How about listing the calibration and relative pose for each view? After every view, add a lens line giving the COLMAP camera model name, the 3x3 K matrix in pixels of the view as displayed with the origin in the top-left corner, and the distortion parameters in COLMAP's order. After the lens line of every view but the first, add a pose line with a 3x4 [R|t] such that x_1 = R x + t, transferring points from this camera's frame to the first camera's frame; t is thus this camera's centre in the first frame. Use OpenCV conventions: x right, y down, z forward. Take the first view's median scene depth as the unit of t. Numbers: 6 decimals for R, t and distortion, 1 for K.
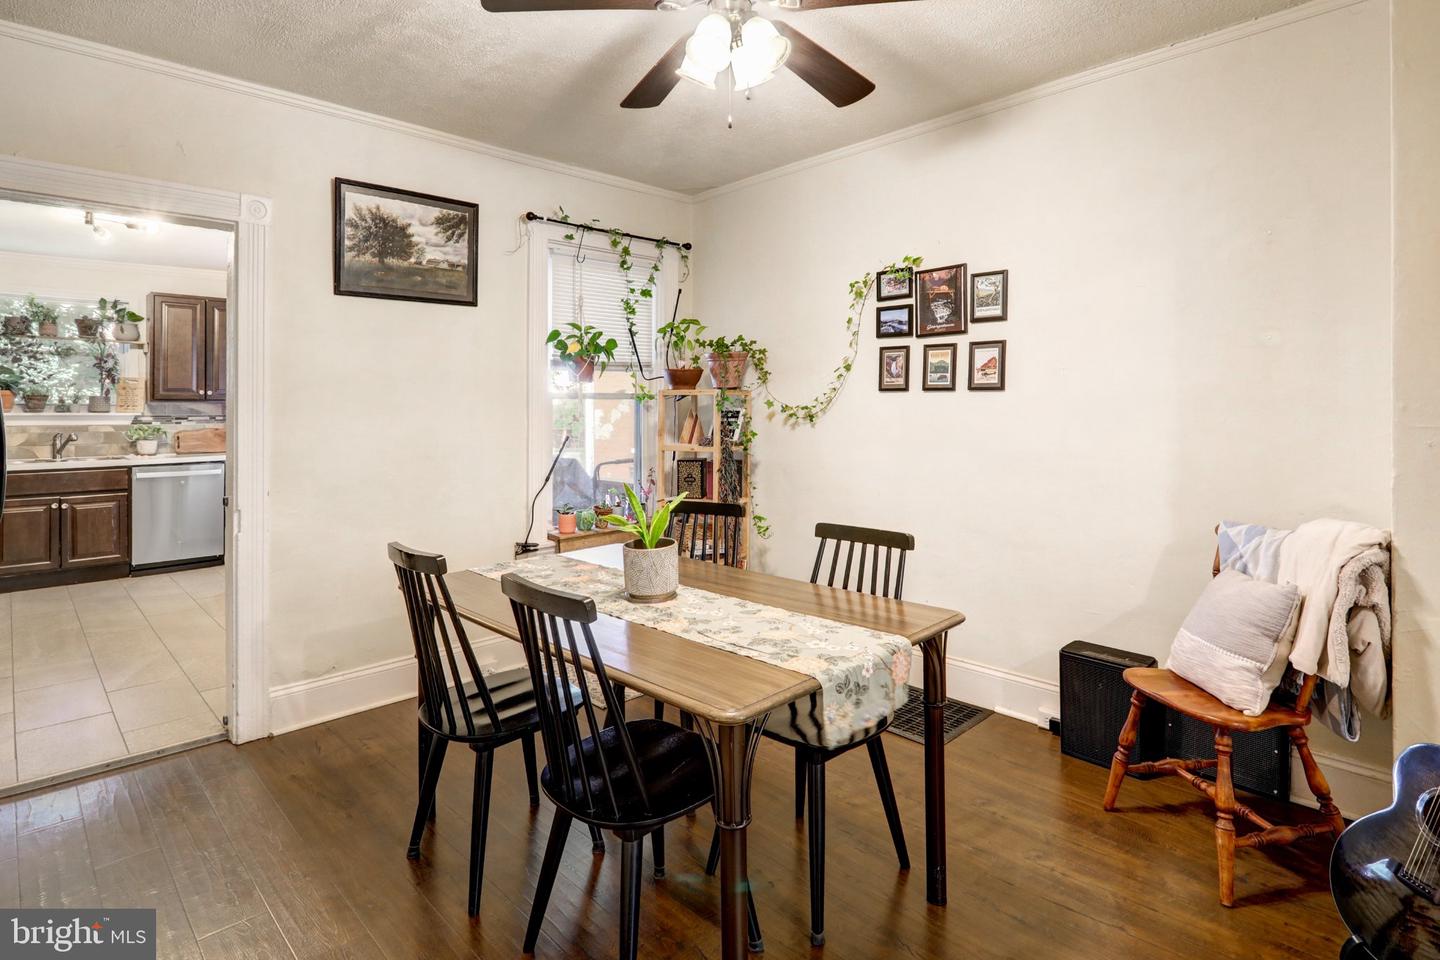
lens RADIAL K [[730.6, 0, 706.3], [0, 730.6, 402.9], [0, 0, 1]] dist [-0.010996, 0.005942]
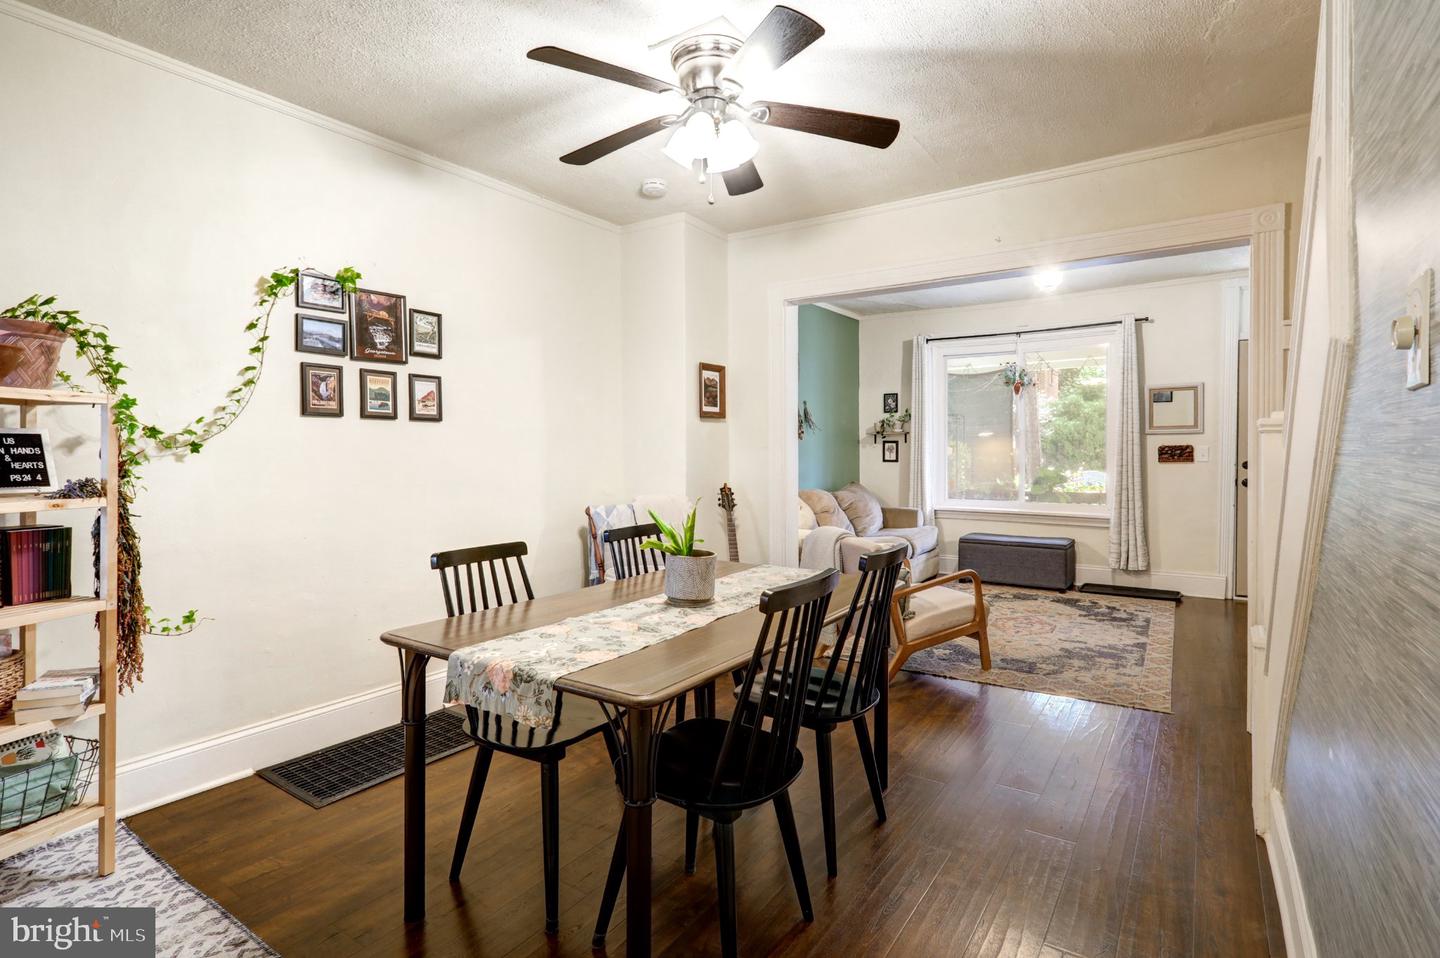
lens RADIAL K [[730.6, 0, 720.4], [0, 730.6, 485.2], [0, 0, 1]] dist [-0.010996, 0.005942]
pose [[-0.165198, -0.029832, 0.985809, -0.721787], [0.006873, 0.999483, 0.031398, 0.045508], [-0.986236, 0.011962, -0.164907, 0.711293]]
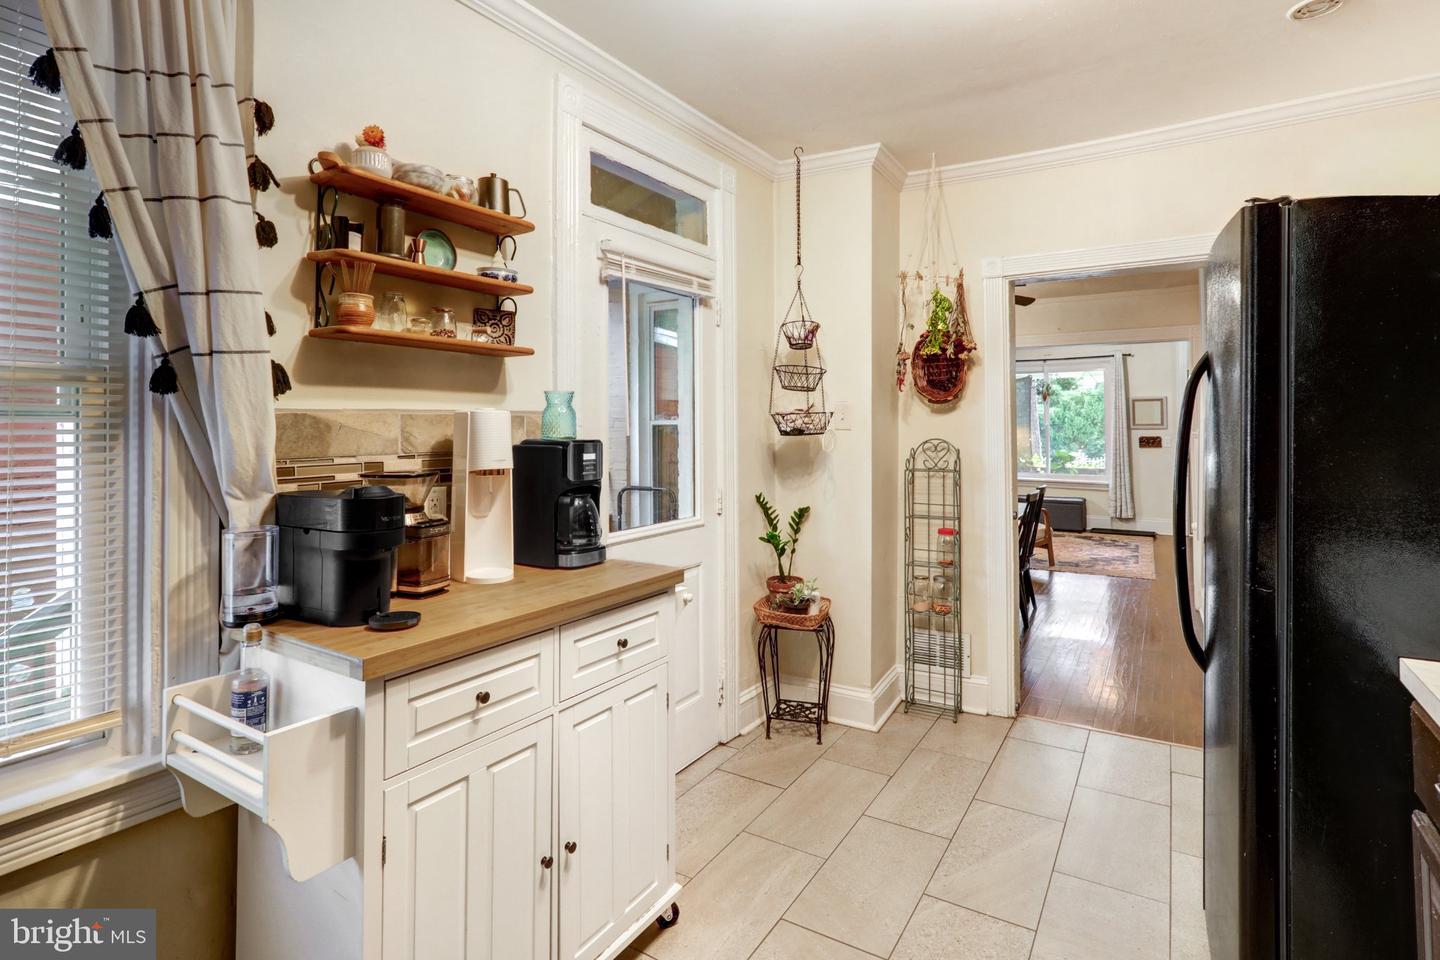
lens RADIAL K [[730.6, 0, 732.3], [0, 730.6, 419.4], [0, 0, 1]] dist [-0.010996, 0.005942]
pose [[-0.213789, 0.025679, 0.976542, -1.742984], [-0.003874, 0.999624, -0.027134, 0.021051], [-0.976872, -0.009584, -0.213609, 1.680633]]
